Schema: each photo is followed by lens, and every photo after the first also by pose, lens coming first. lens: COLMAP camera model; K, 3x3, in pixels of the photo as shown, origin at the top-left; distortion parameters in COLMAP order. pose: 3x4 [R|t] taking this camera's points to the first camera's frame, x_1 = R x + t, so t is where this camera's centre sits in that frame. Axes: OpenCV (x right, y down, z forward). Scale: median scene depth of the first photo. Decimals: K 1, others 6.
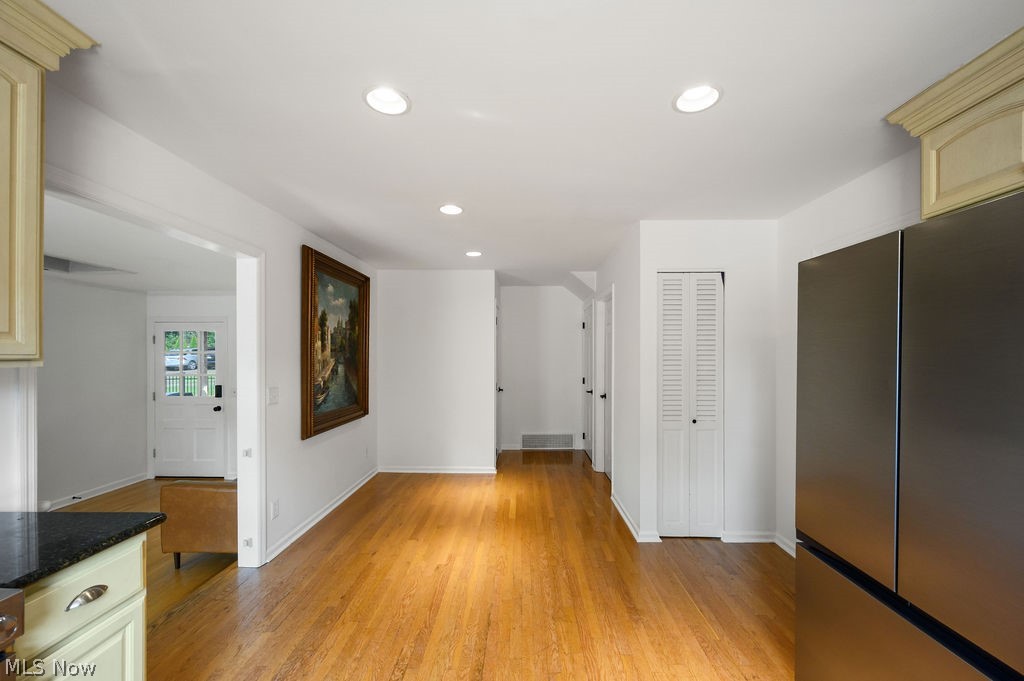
lens RADIAL K [[409.6, 0, 518.7], [0, 409.6, 355.0], [0, 0, 1]] dist [-0.007996, 0.000356]
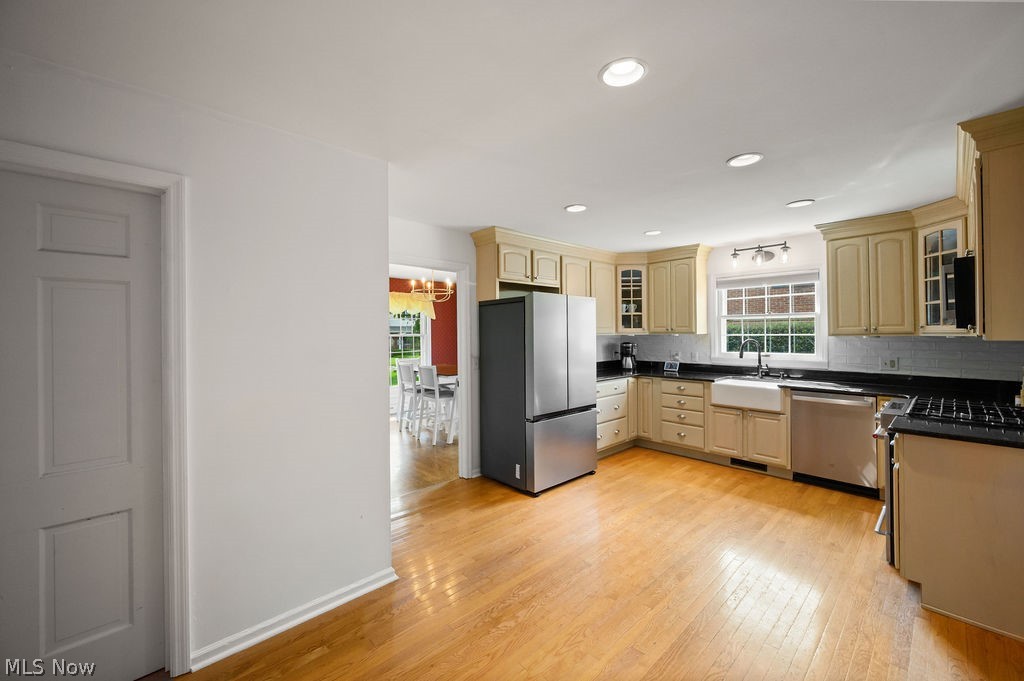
lens RADIAL K [[404.9, 0, 511.2], [0, 404.9, 331.4], [0, 0, 1]] dist [0.000655, 0.000558]
pose [[-0.680213, 0.008444, 0.732966, -0.416782], [0.011421, 0.999934, -0.000921, -0.009756], [-0.732926, 0.007745, -0.680264, 1.328669]]
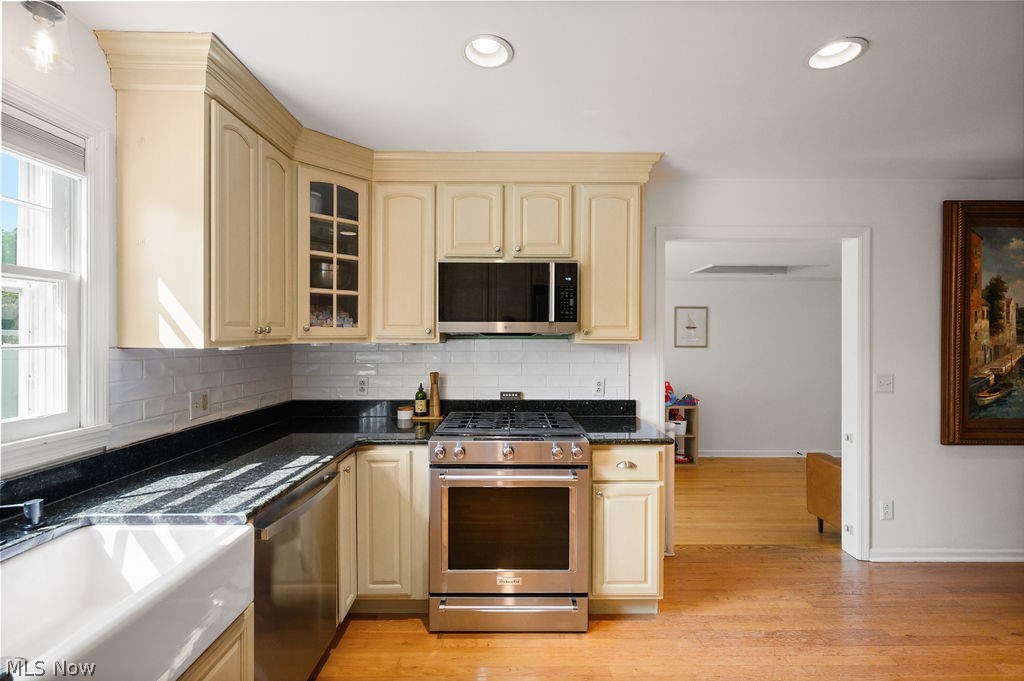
lens RADIAL K [[435.1, 0, 512.0], [0, 435.1, 340.5], [0, 0, 1]] dist [-0.000823, 0.000041]
pose [[0.011344, 0.001364, -0.999935, 0.317112], [-0.003549, 0.999993, 0.001324, 0.005070], [0.999929, 0.003534, 0.011349, 0.146048]]
